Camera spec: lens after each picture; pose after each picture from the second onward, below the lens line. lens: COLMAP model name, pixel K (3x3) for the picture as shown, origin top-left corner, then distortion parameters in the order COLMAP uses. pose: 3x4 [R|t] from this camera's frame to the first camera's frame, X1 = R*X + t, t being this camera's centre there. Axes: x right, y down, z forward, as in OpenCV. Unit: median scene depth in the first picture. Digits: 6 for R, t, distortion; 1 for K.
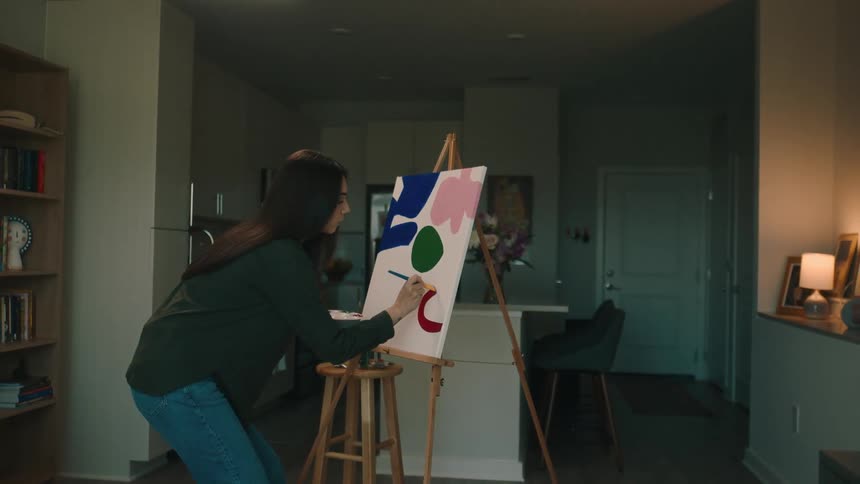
lens RADIAL K [[831.5, 0, 430.0], [0, 831.5, 242.0], [0, 0, 1]] dist [-0.013847, -0.011361]
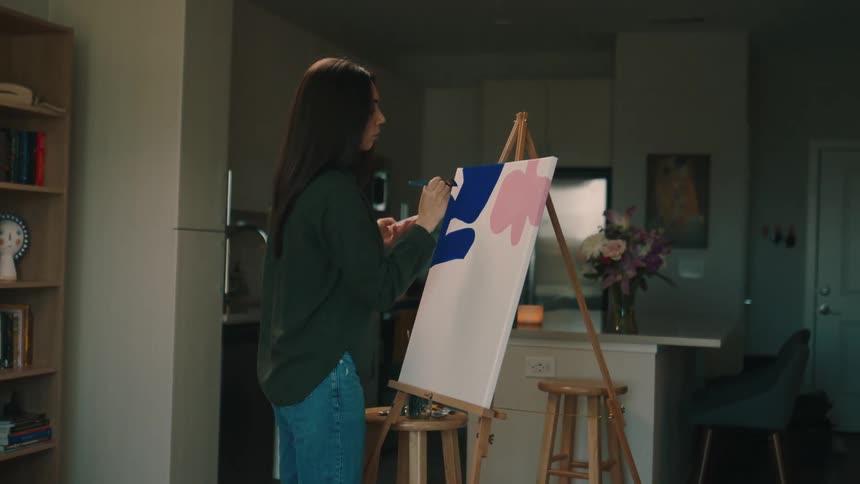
lens RADIAL K [[1146.7, 0, 430.0], [0, 1146.7, 242.0], [0, 0, 1]] dist [-0.028631, 0.000635]
pose [[0.987505, 0.008099, -0.157377, 0.078188], [-0.007617, 0.999964, 0.003667, -0.010786], [0.157401, -0.002423, 0.987532, -0.033473]]
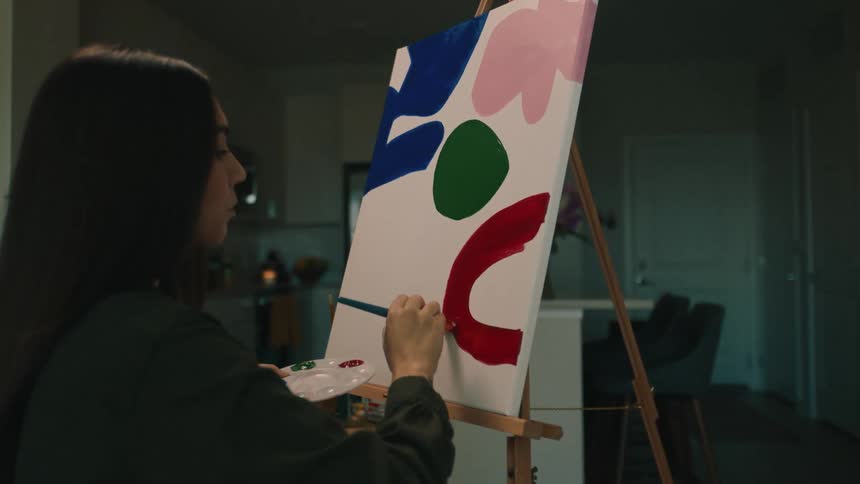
lens RADIAL K [[831.5, 0, 430.0], [0, 831.5, 242.0], [0, 0, 1]] dist [-0.013847, -0.011361]
pose [[0.999276, -0.030378, 0.022894, -0.026014], [0.030622, 0.999477, -0.010402, 0.036019], [-0.022566, 0.011095, 0.999684, 0.377170]]
